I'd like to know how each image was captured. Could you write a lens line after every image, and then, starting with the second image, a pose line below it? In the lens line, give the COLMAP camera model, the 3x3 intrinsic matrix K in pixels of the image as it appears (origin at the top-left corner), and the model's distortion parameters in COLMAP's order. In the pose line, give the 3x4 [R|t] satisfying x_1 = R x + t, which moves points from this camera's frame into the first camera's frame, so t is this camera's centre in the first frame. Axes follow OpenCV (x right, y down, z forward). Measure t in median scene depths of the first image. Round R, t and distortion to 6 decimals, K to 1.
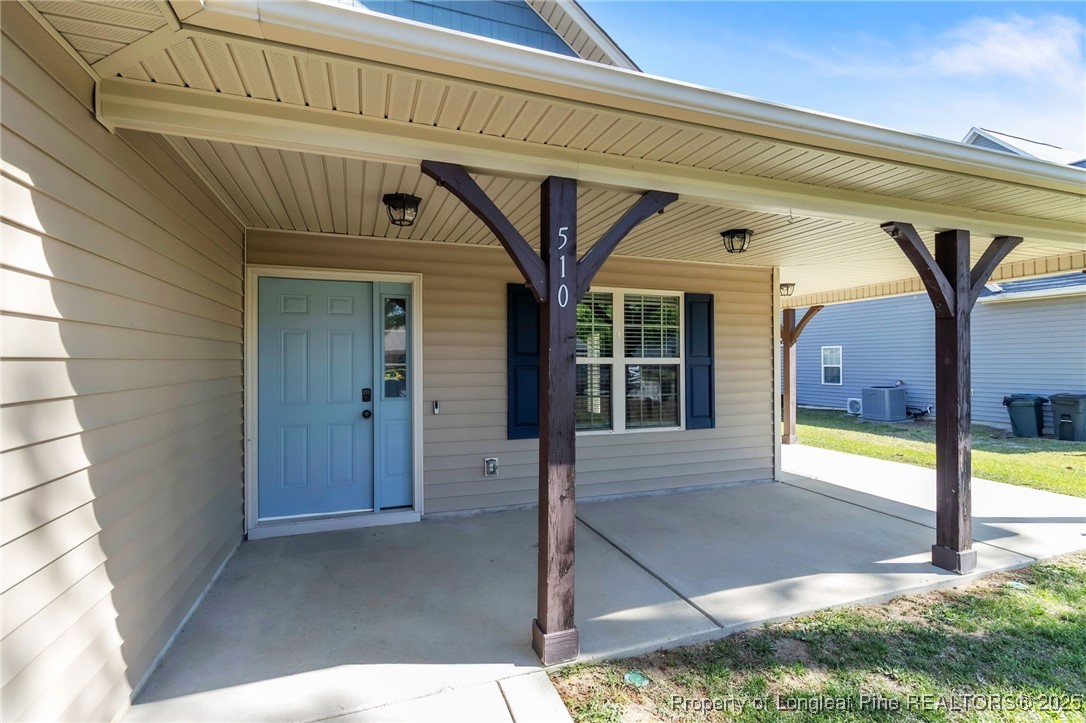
lens RADIAL K [[505.2, 0, 543.0], [0, 505.2, 361.5], [0, 0, 1]] dist [-0.000011, -0.000170]
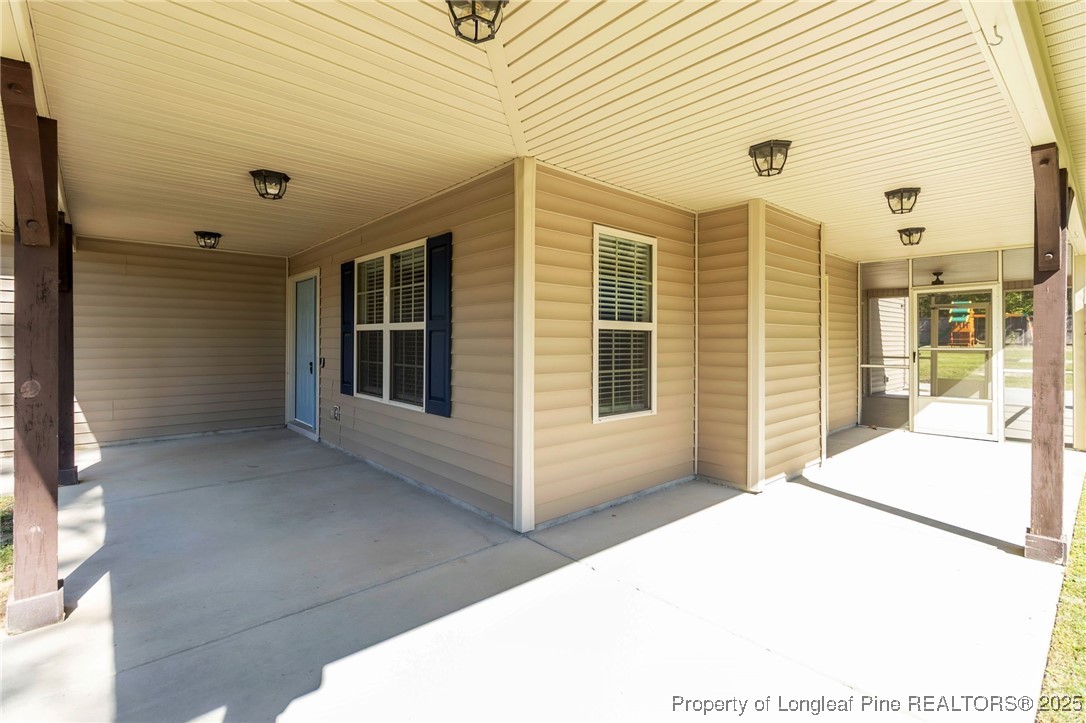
lens RADIAL K [[508.1, 0, 546.4], [0, 508.1, 344.9], [0, 0, 1]] dist [-0.000690, -0.000174]
pose [[0.367156, 0.016378, -0.930015, 1.085741], [0.001890, 0.999830, 0.018354, 0.014798], [0.930157, -0.008497, 0.367063, 0.881526]]
